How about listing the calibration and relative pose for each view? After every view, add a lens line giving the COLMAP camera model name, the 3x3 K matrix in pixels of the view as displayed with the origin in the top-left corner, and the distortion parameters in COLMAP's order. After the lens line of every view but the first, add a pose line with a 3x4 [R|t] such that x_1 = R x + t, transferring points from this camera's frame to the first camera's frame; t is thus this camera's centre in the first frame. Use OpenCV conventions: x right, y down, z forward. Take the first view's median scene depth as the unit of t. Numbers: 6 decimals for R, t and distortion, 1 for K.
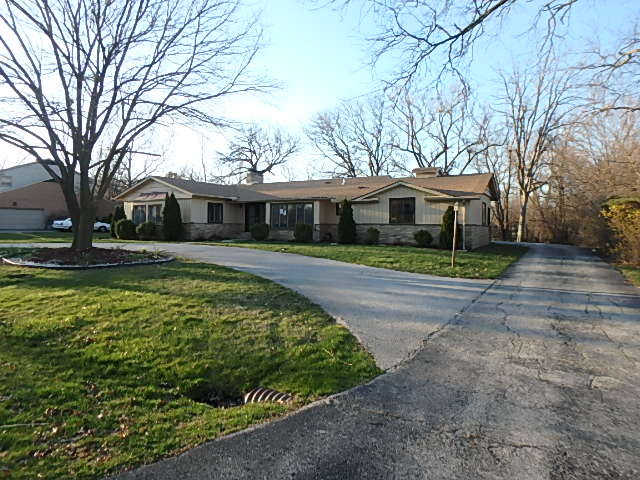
lens RADIAL K [[414.0, 0, 320.0], [0, 414.0, 240.0], [0, 0, 1]] dist [0.001352, -0.000037]
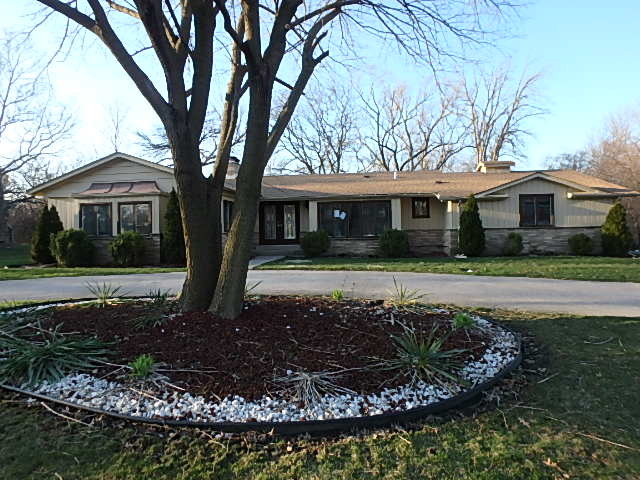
lens RADIAL K [[414.0, 0, 320.0], [0, 414.0, 240.0], [0, 0, 1]] dist [0.001352, -0.000037]
pose [[0.910291, -0.027876, 0.413029, -0.484212], [0.036297, 0.999262, -0.012555, -0.019616], [-0.412374, 0.026420, 0.910631, 0.440844]]
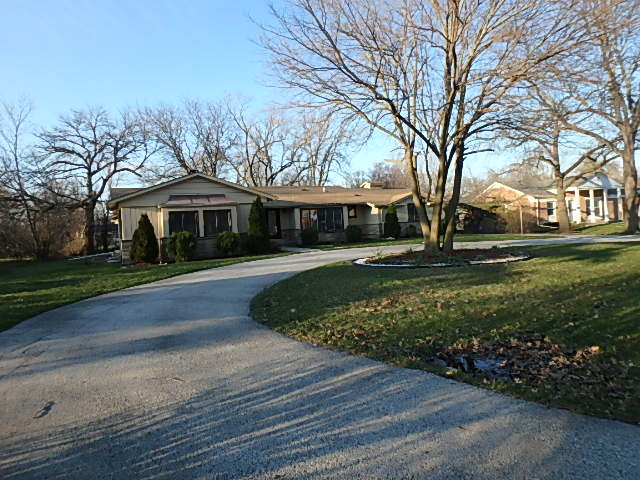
lens RADIAL K [[414.0, 0, 320.0], [0, 414.0, 240.0], [0, 0, 1]] dist [0.001352, -0.000037]
pose [[0.513300, -0.067467, 0.855553, -1.159129], [0.090274, 0.995619, 0.024351, -0.037772], [-0.853448, 0.064735, 0.517142, 0.522986]]
